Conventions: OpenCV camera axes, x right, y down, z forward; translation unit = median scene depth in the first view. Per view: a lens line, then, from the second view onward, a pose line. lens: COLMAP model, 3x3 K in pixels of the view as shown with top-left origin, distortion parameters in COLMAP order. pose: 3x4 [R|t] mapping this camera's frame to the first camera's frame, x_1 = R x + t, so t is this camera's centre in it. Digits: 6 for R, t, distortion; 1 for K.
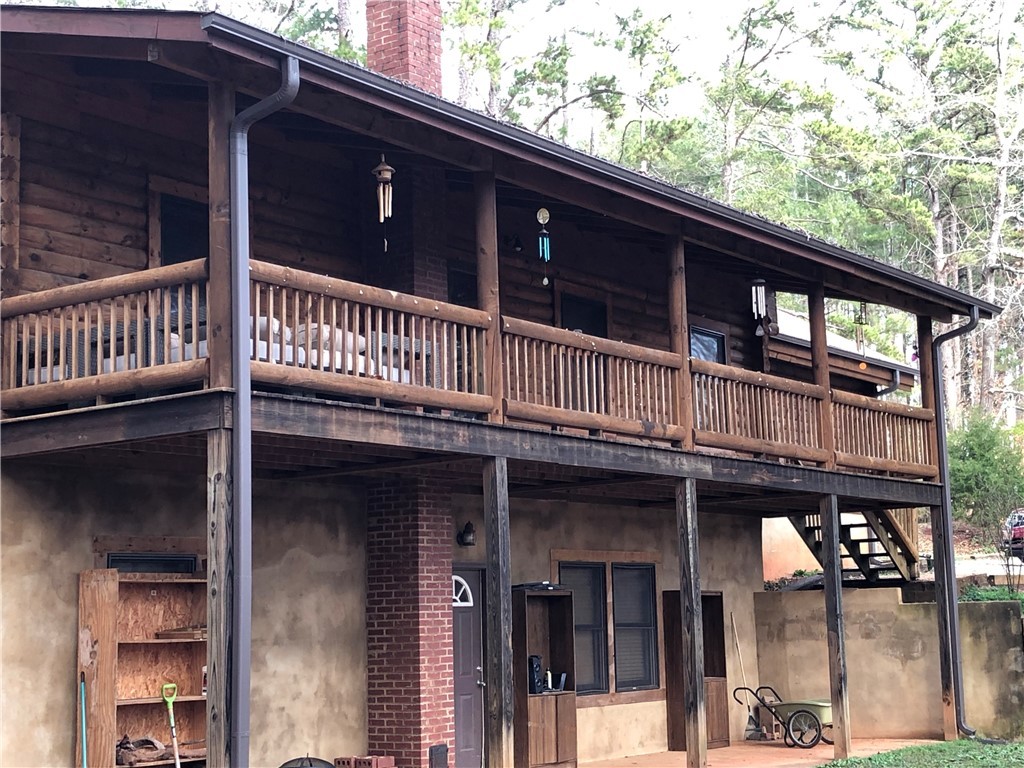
lens RADIAL K [[1745.1, 0, 512.3], [0, 1745.1, 381.5], [0, 0, 1]] dist [0.204049, 0.000000]
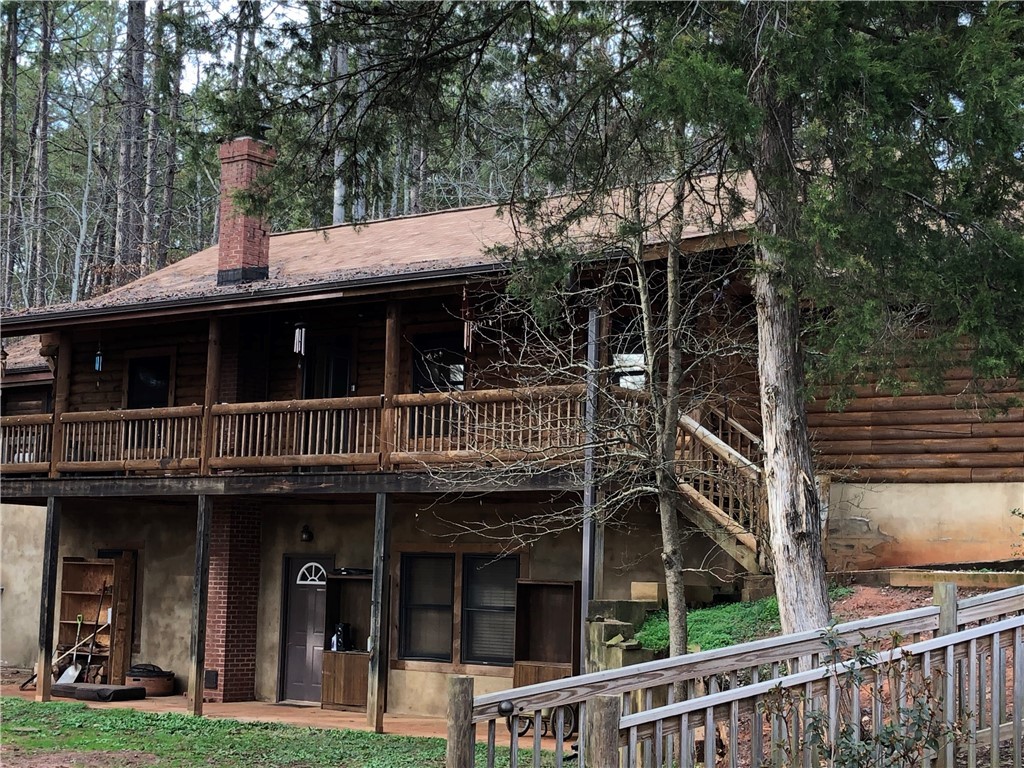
lens RADIAL K [[1745.1, 0, 512.3], [0, 1745.1, 386.2], [0, 0, 1]] dist [0.204049, 0.000000]
pose [[-0.059382, -0.085877, -0.994534, 1.521747], [0.108592, 0.989824, -0.091954, 0.128681], [0.992311, -0.113459, -0.049452, 1.365952]]
